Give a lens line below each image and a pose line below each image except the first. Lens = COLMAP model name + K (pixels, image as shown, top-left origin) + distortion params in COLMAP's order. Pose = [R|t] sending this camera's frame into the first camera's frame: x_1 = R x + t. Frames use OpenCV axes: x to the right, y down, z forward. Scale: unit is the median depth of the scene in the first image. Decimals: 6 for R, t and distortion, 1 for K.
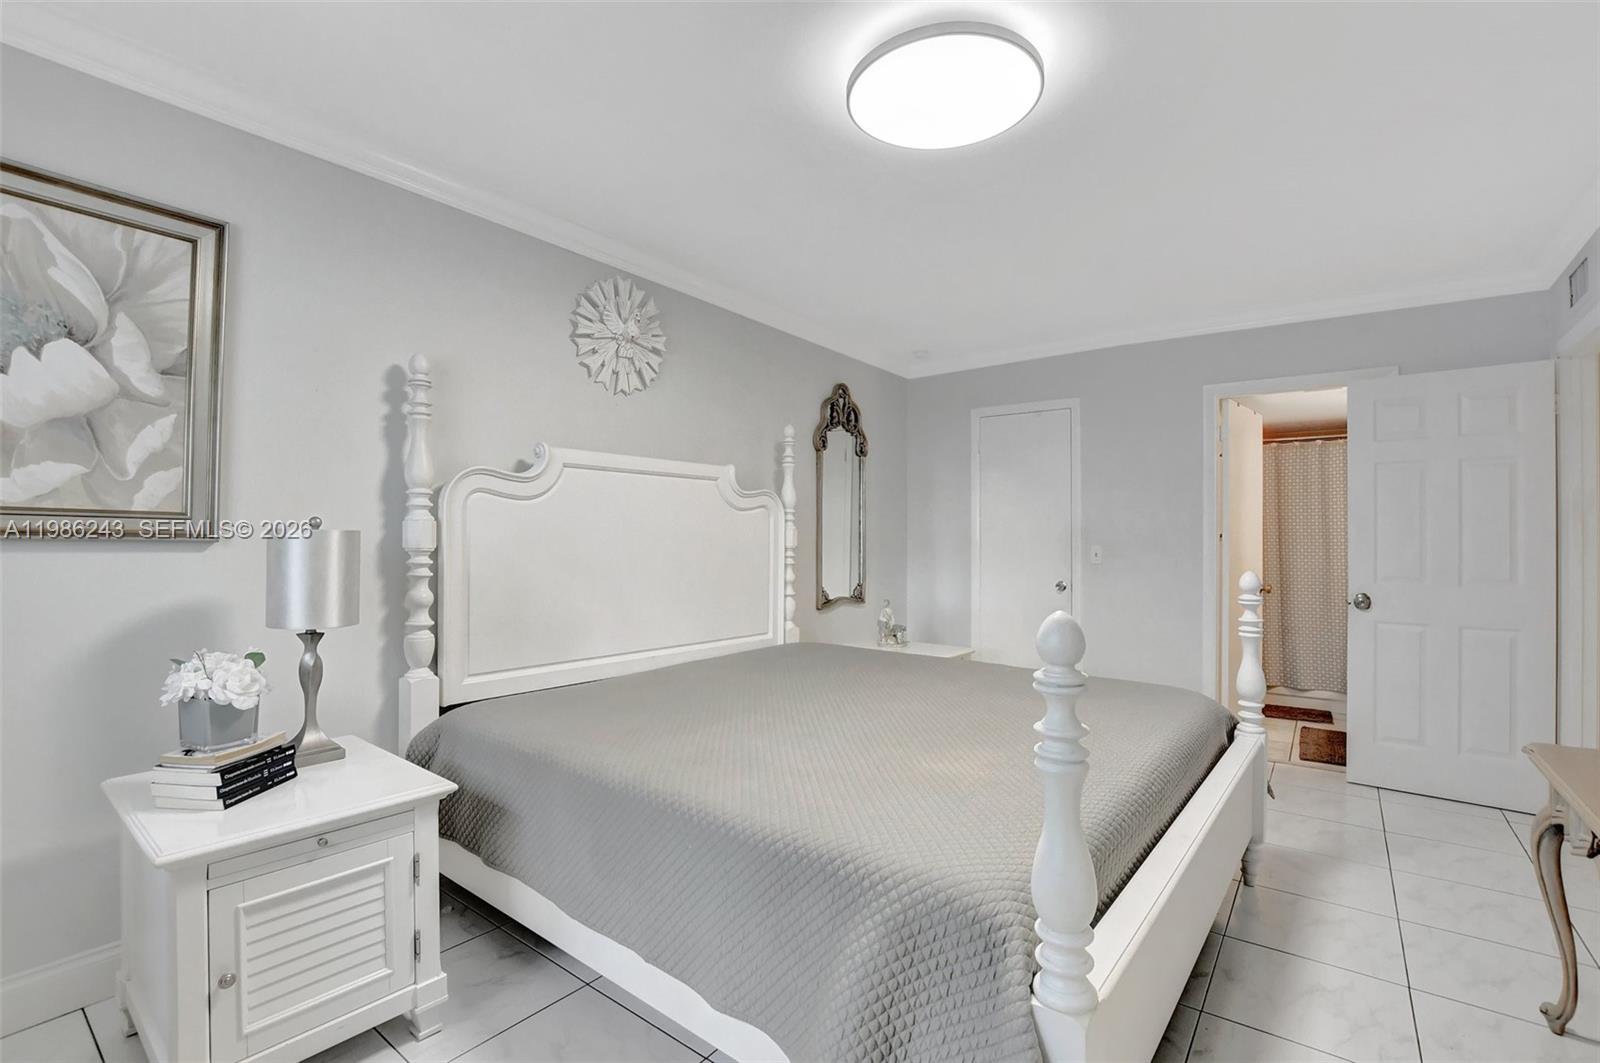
lens RADIAL K [[719.5, 0, 795.7], [0, 719.5, 542.6], [0, 0, 1]] dist [-0.013833, 0.004140]
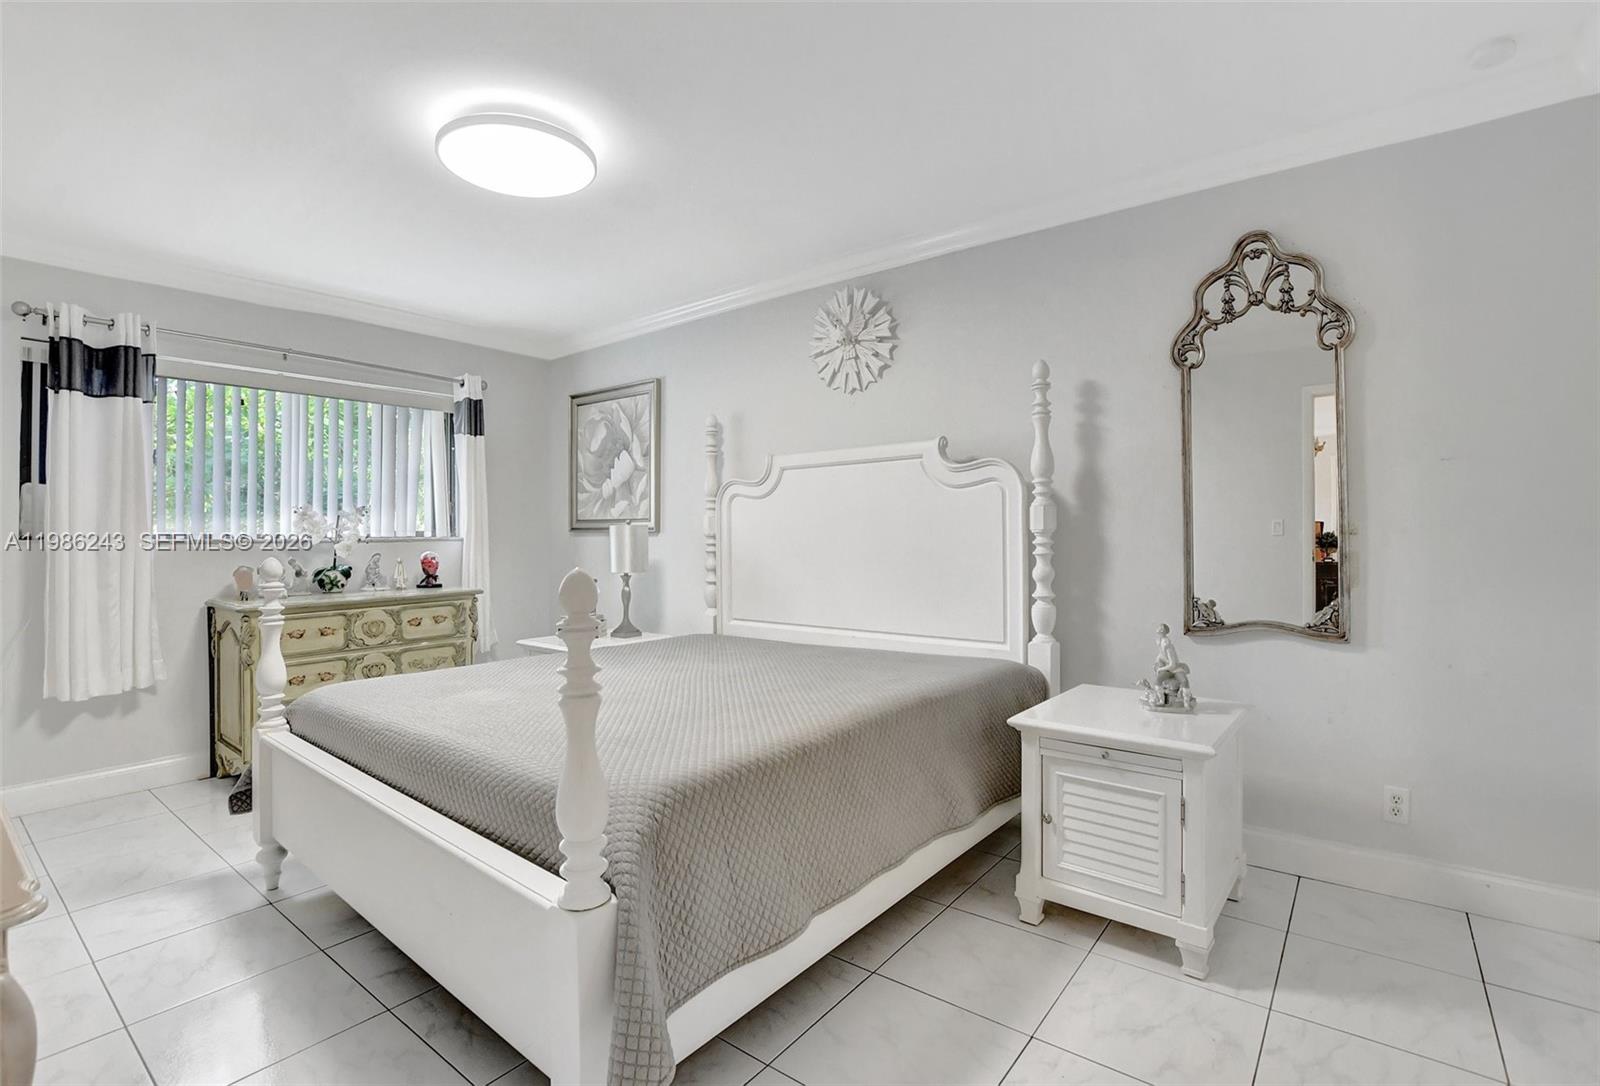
lens RADIAL K [[771.3, 0, 801.5], [0, 771.3, 534.1], [0, 0, 1]] dist [0.006236, 0.000146]
pose [[-0.009628, -0.005936, -0.999936, 1.454799], [0.009014, 0.999941, -0.006023, 0.023065], [0.999913, -0.009071, -0.009574, 1.457983]]
